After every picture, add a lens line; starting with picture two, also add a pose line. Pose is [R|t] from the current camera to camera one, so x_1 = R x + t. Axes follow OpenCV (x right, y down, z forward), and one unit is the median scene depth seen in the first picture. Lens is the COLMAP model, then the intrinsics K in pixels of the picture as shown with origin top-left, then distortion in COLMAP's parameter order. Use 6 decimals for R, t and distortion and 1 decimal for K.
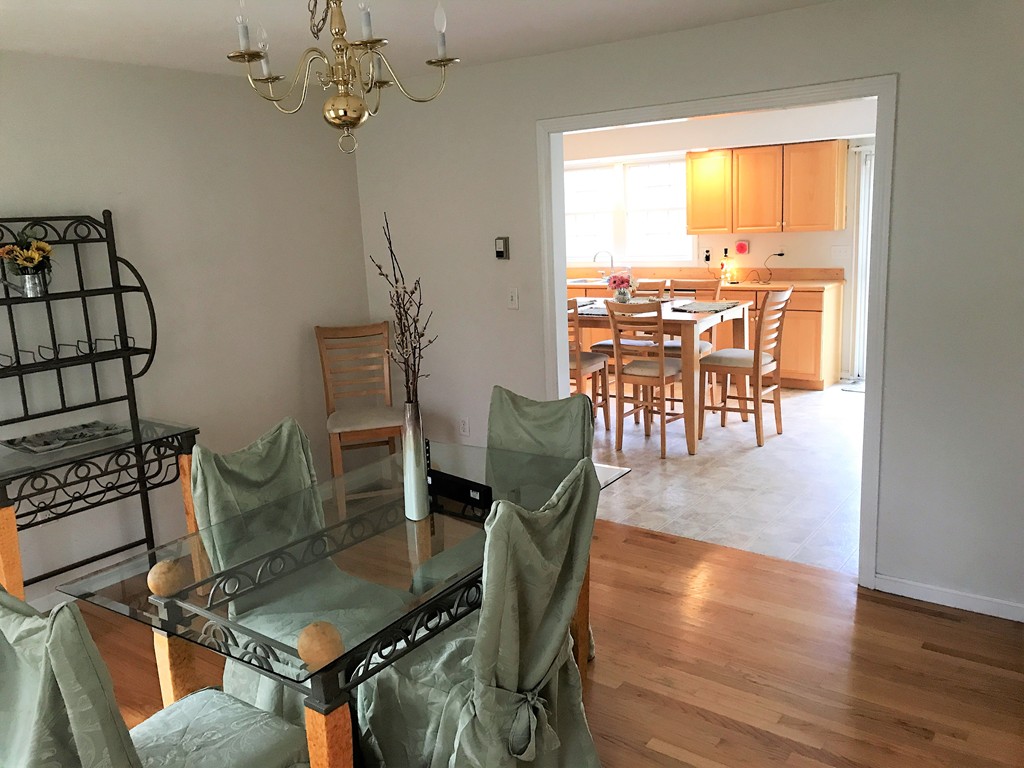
lens RADIAL K [[838.5, 0, 514.6], [0, 838.5, 380.3], [0, 0, 1]] dist [0.046296, -0.045981]
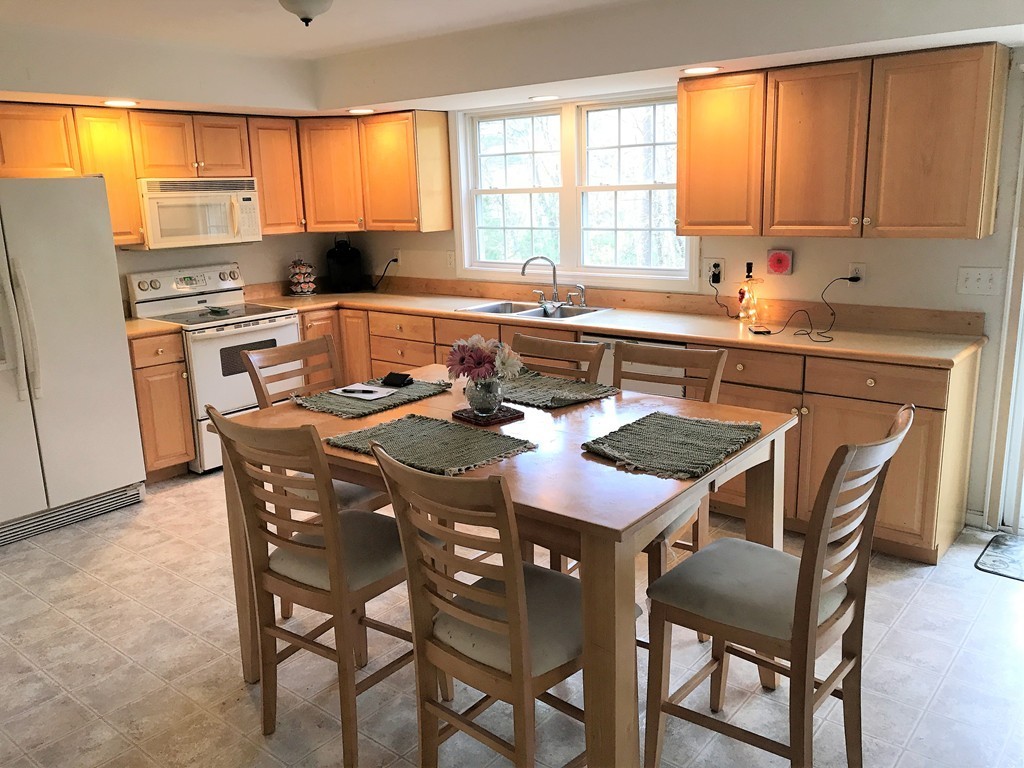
lens RADIAL K [[838.5, 0, 517.4], [0, 838.5, 378.4], [0, 0, 1]] dist [0.046296, -0.045981]
pose [[0.998756, 0.028975, -0.040572, 0.134046], [-0.027878, 0.999237, 0.027370, -0.098412], [0.041334, -0.026204, 0.998802, 0.480248]]
